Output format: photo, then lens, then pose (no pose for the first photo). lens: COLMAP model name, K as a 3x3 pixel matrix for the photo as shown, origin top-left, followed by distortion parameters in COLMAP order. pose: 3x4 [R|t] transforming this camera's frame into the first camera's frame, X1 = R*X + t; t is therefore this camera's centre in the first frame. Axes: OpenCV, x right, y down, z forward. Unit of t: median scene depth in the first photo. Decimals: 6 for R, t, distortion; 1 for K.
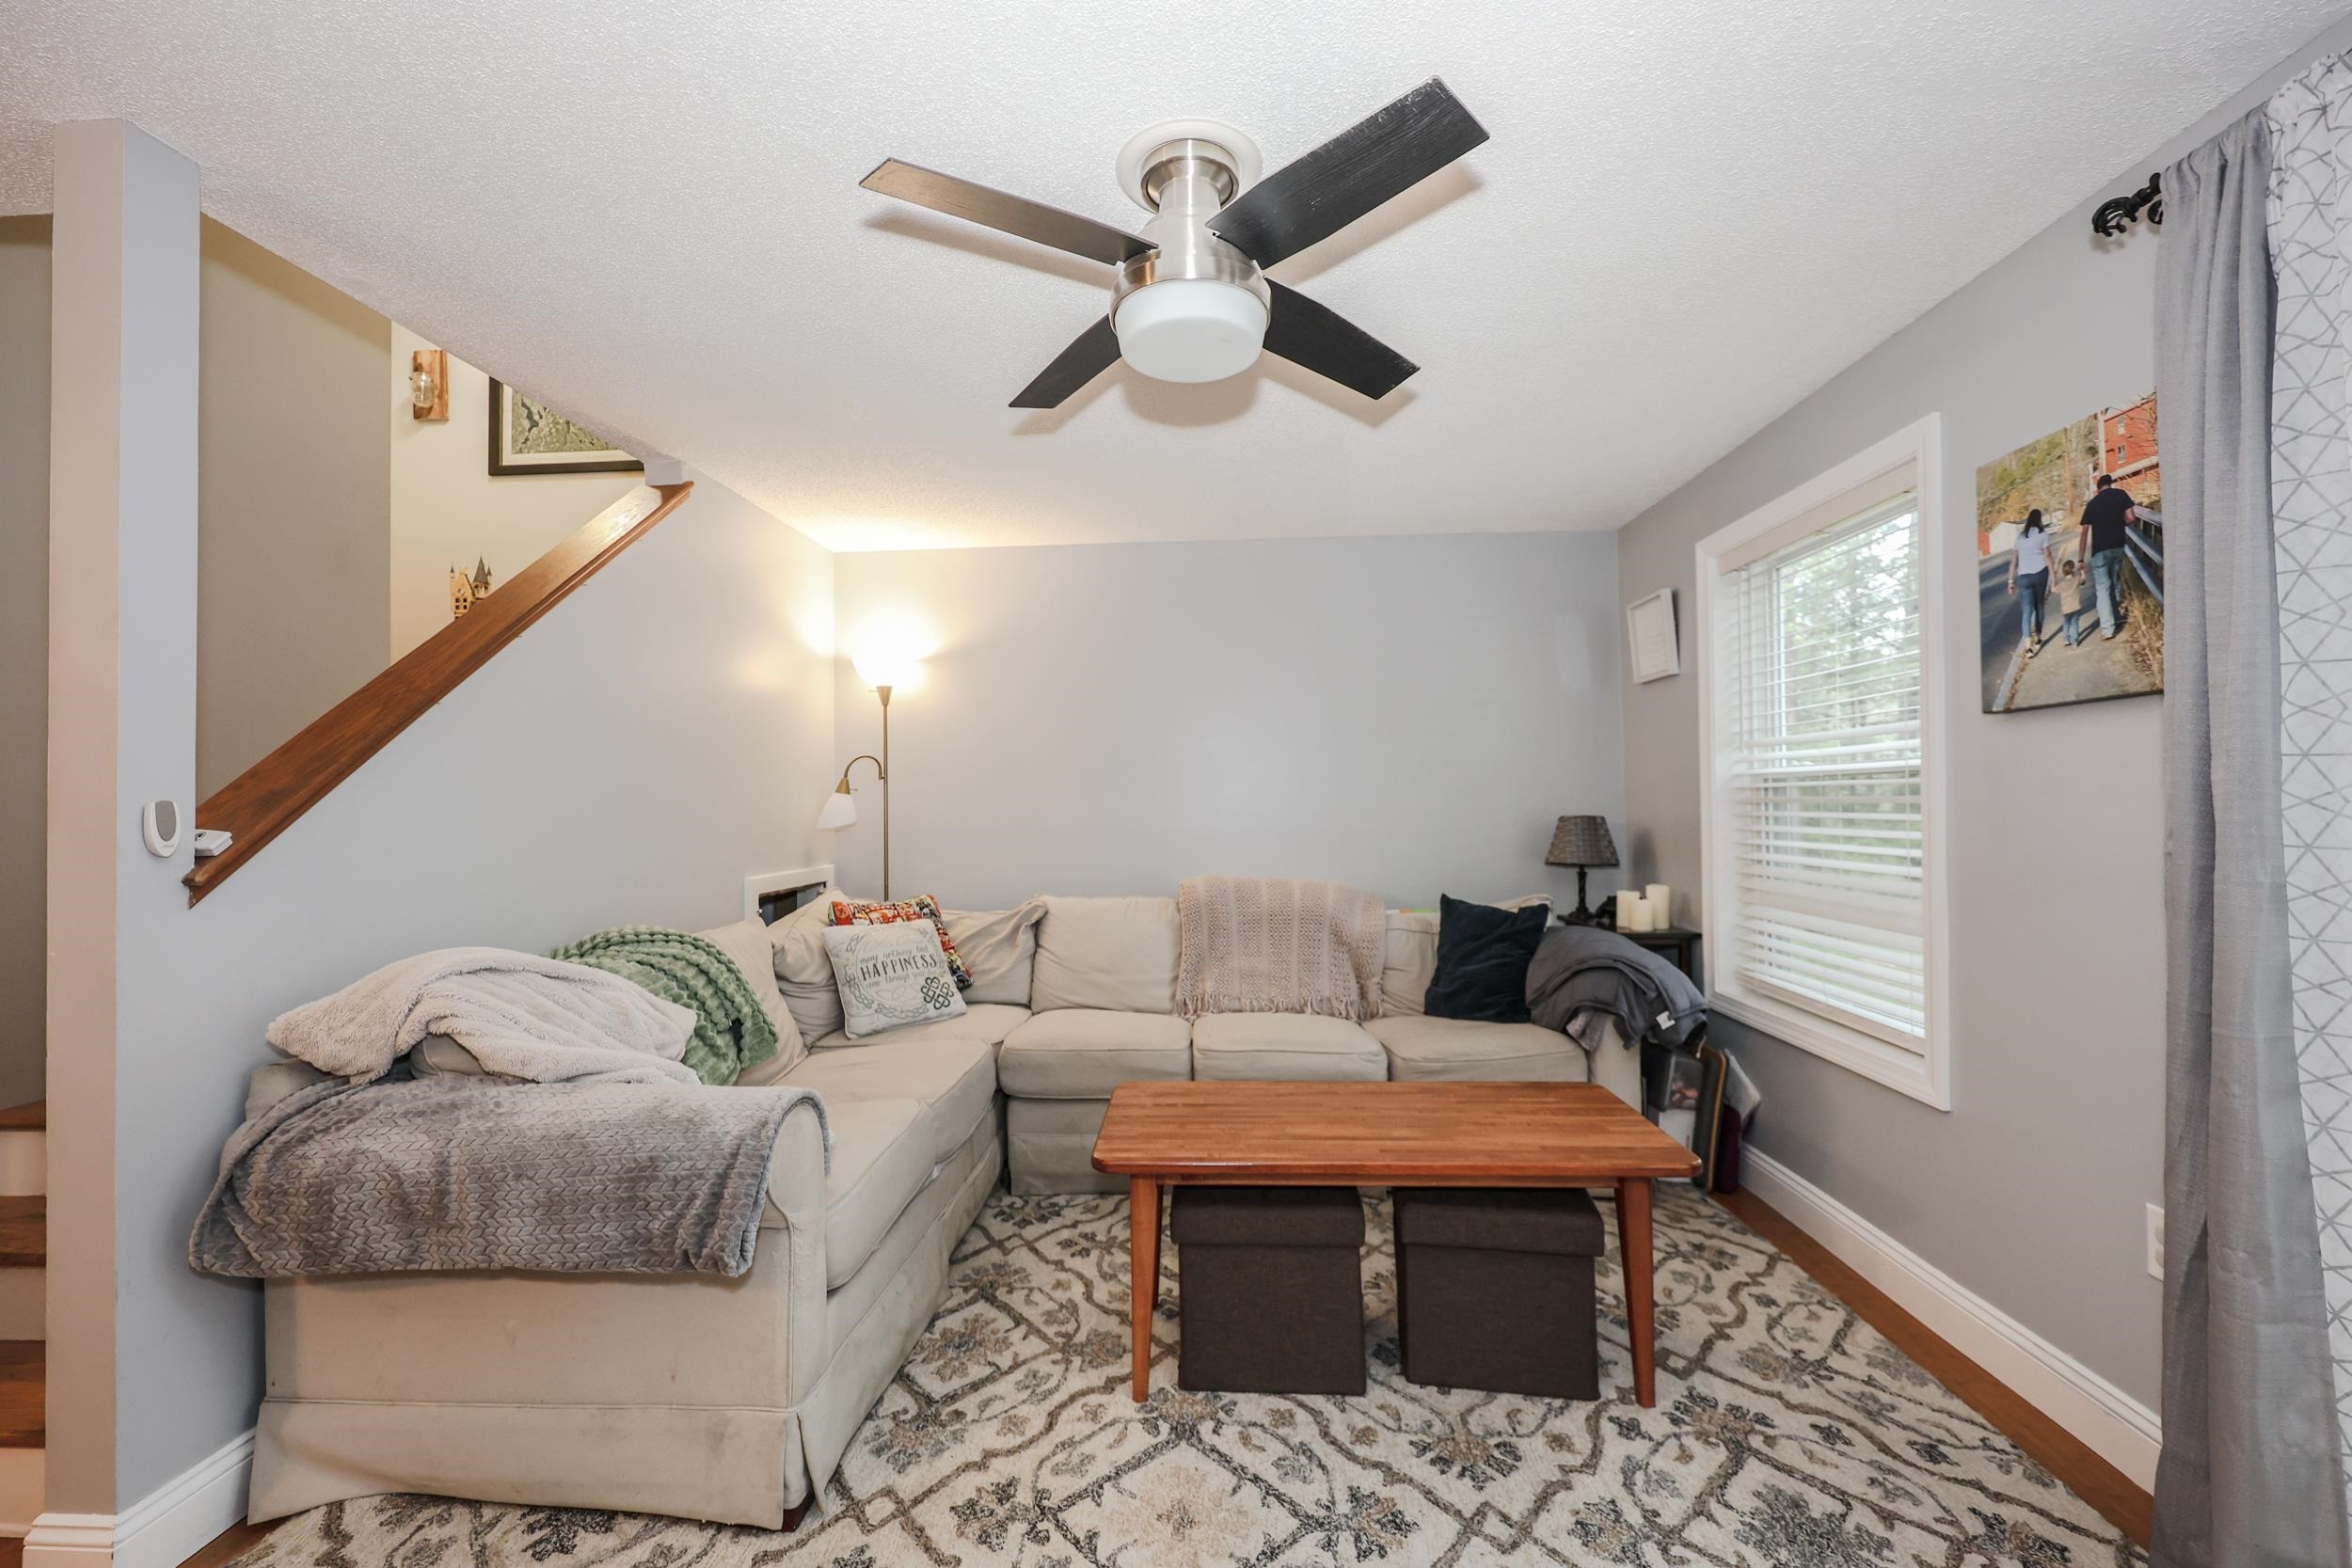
lens RADIAL K [[951.4, 0, 1175.8], [0, 951.4, 791.5], [0, 0, 1]] dist [0.009440, -0.000794]
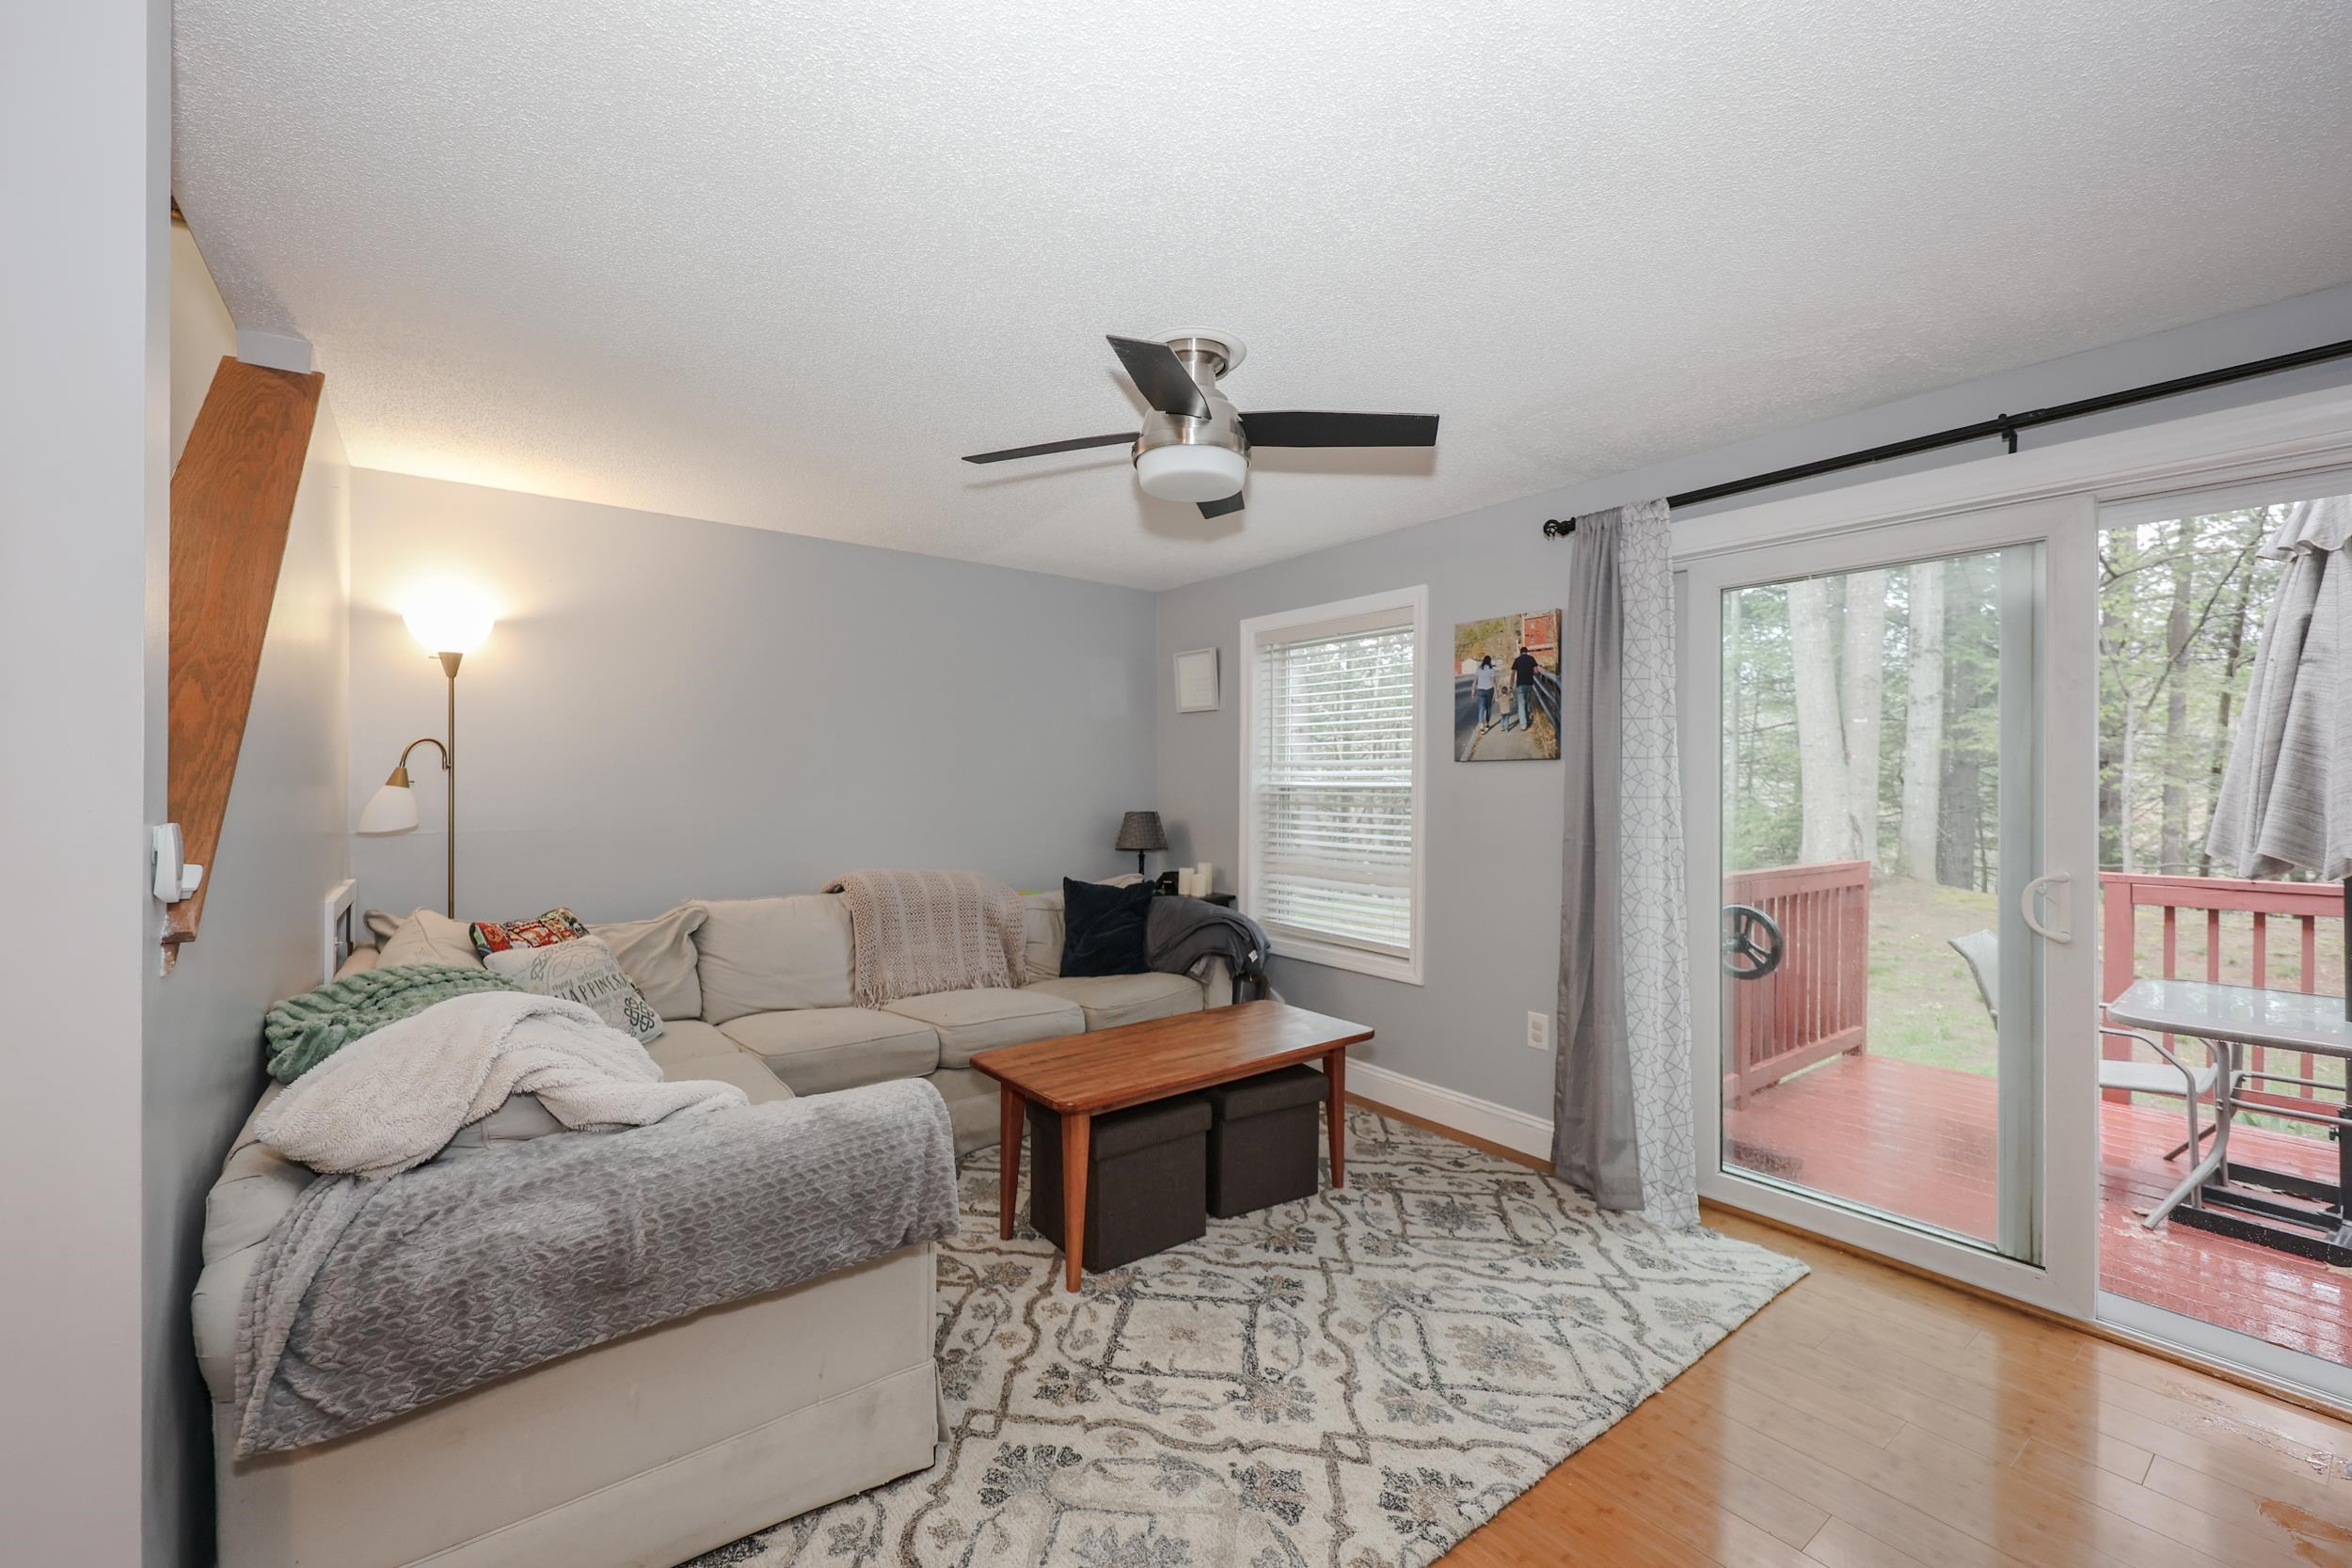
lens RADIAL K [[951.4, 0, 1182.1], [0, 951.4, 788.8], [0, 0, 1]] dist [0.009440, -0.000794]
pose [[0.755183, 0.012076, 0.655403, -0.748337], [-0.022741, 0.999711, 0.007783, -0.033086], [-0.655119, -0.020782, 0.755240, -0.022066]]
